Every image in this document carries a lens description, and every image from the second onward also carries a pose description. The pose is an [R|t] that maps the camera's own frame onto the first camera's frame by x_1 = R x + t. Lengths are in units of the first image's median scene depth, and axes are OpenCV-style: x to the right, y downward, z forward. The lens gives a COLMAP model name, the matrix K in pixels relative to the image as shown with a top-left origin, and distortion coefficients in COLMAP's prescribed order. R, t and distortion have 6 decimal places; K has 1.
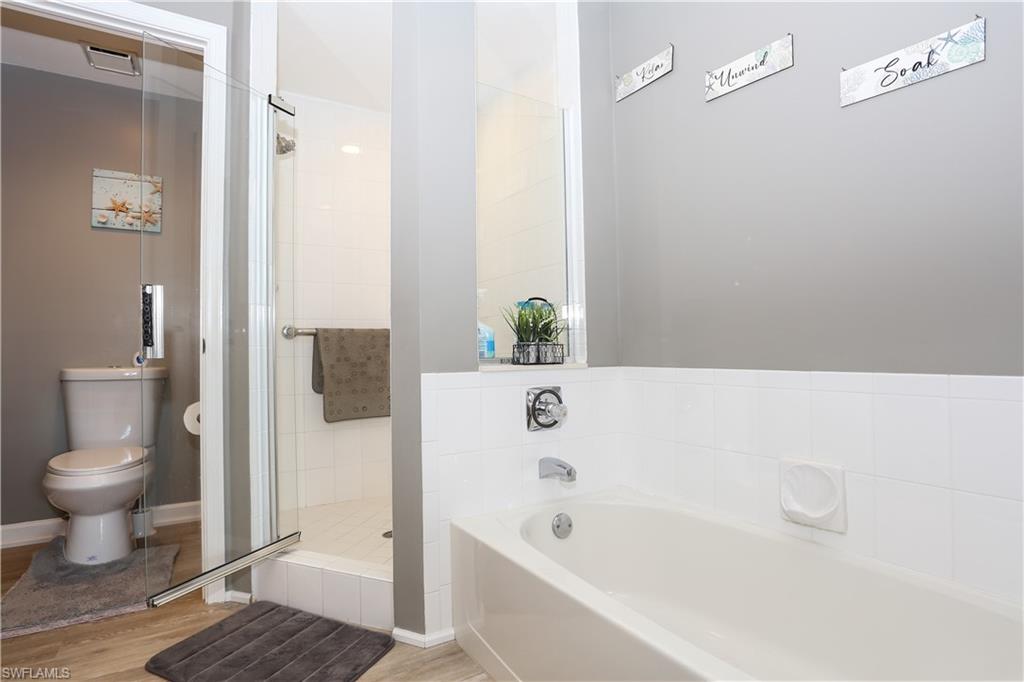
lens RADIAL K [[520.2, 0, 510.6], [0, 520.2, 337.3], [0, 0, 1]] dist [-0.042766, 0.014983]
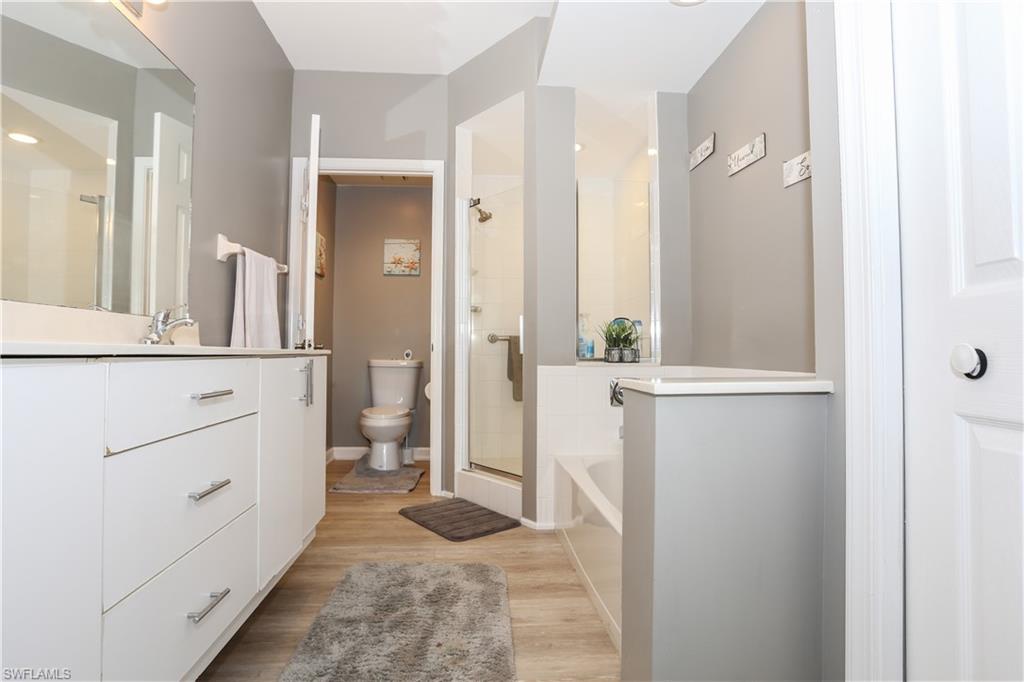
lens RADIAL K [[505.7, 0, 508.2], [0, 505.7, 339.1], [0, 0, 1]] dist [-0.074710, 0.026977]
pose [[0.894220, 0.004974, -0.447600, 0.389036], [-0.005630, 0.999984, -0.000136, -0.011875], [0.447592, 0.002642, 0.894234, -0.403907]]
